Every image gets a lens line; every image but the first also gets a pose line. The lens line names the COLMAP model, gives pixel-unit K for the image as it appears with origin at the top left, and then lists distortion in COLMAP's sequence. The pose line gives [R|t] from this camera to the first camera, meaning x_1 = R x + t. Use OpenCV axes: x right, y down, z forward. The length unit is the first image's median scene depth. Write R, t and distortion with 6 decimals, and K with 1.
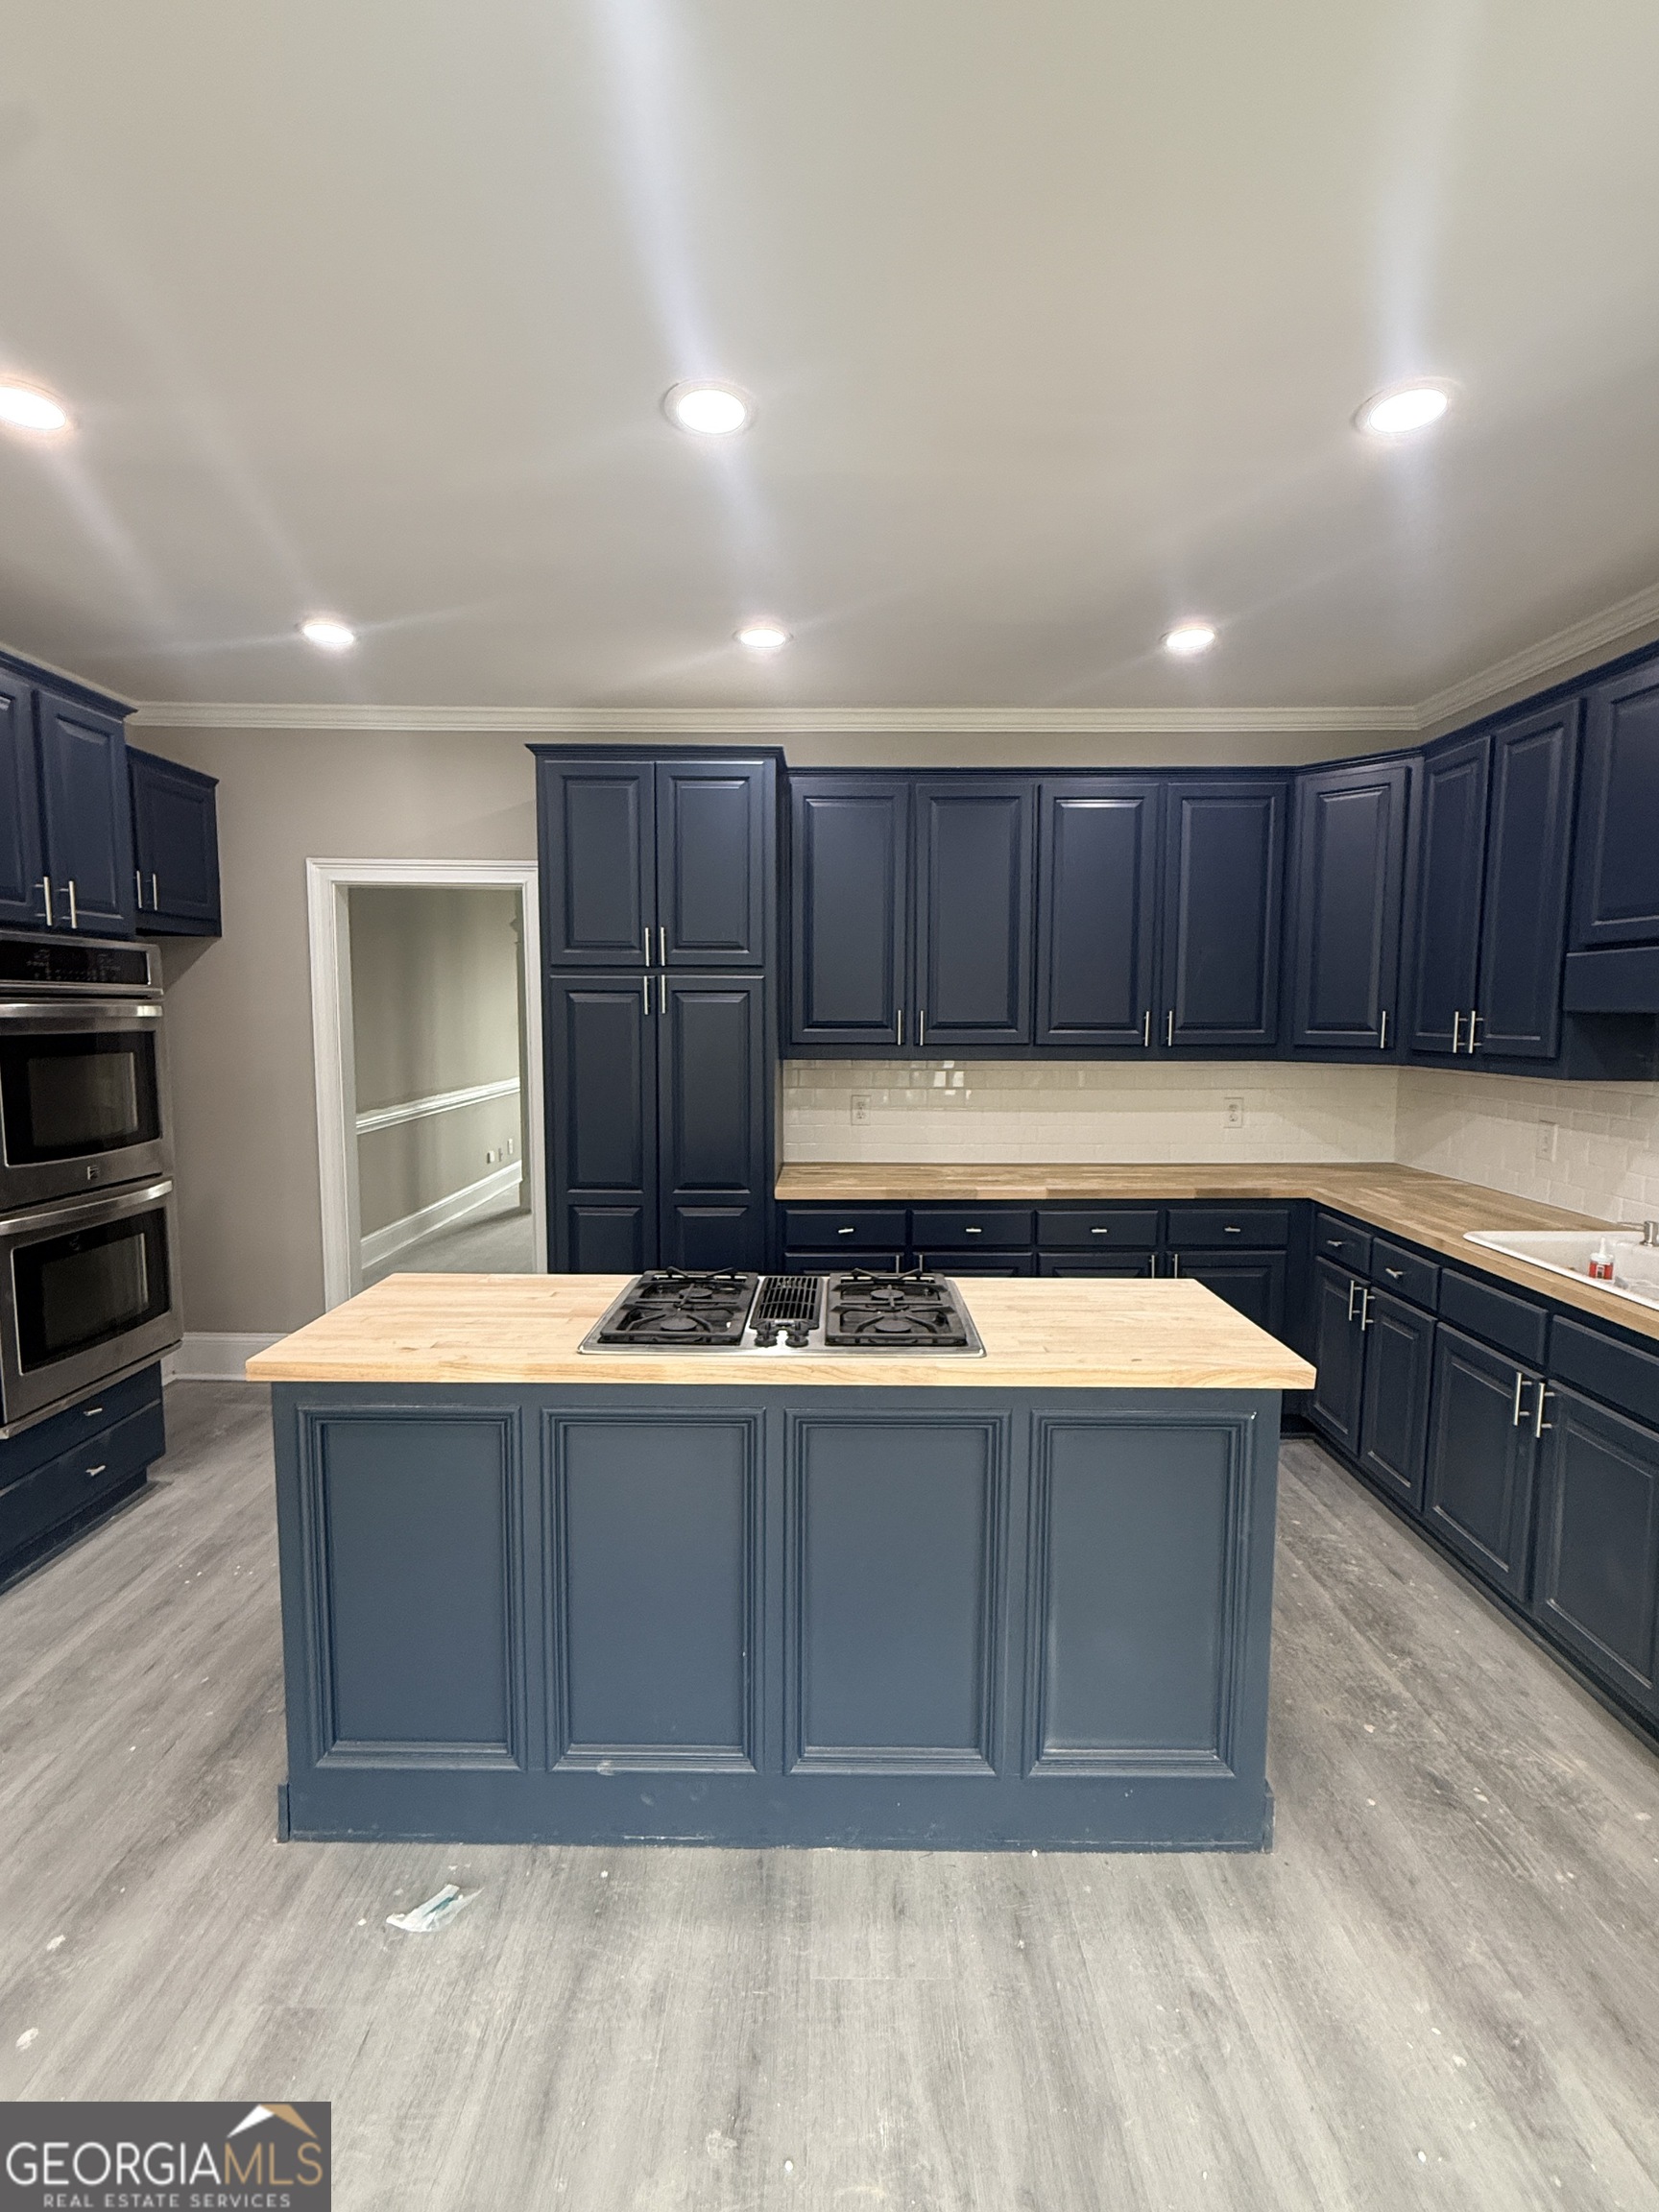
lens RADIAL K [[1042.7, 0, 829.5], [0, 1042.7, 1106.0], [0, 0, 1]] dist [0.004773, 0.000227]
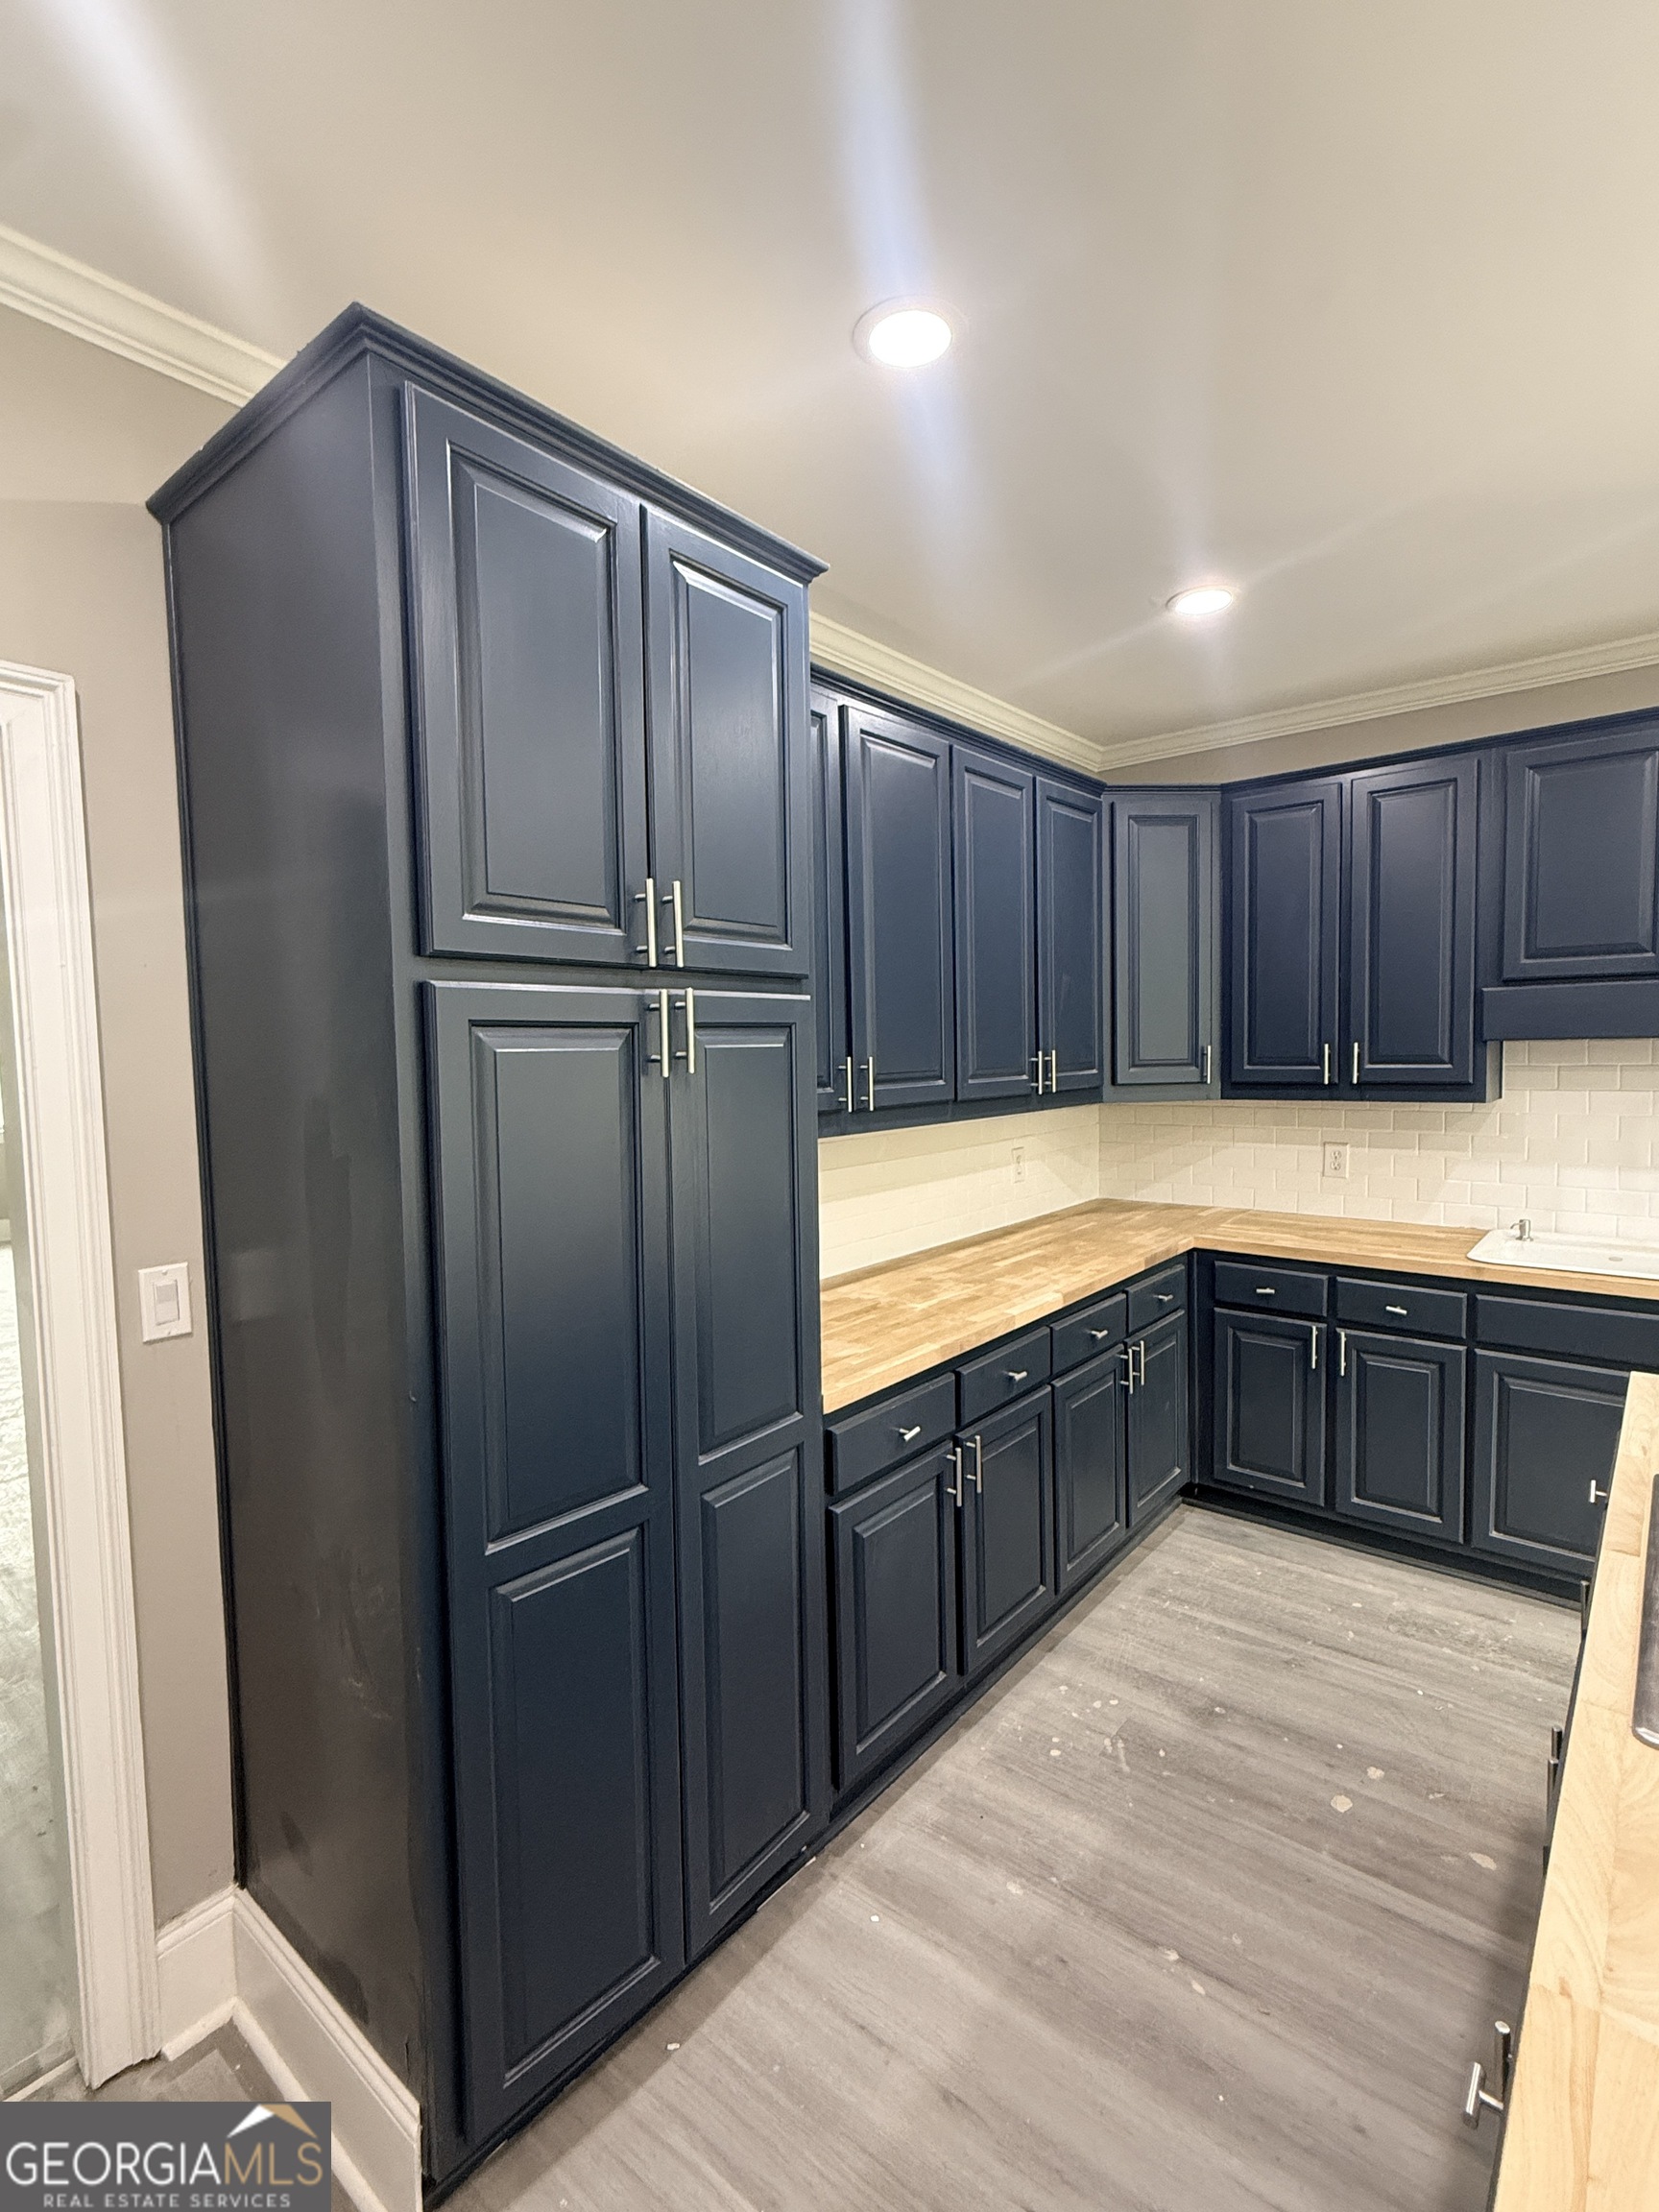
lens RADIAL K [[1042.7, 0, 829.5], [0, 1042.7, 1106.0], [0, 0, 1]] dist [0.004773, 0.000227]
pose [[0.630902, -0.061216, 0.773444, -0.469259], [0.095927, 0.995388, 0.000534, -0.070648], [-0.769909, 0.073857, 0.633865, 0.670397]]
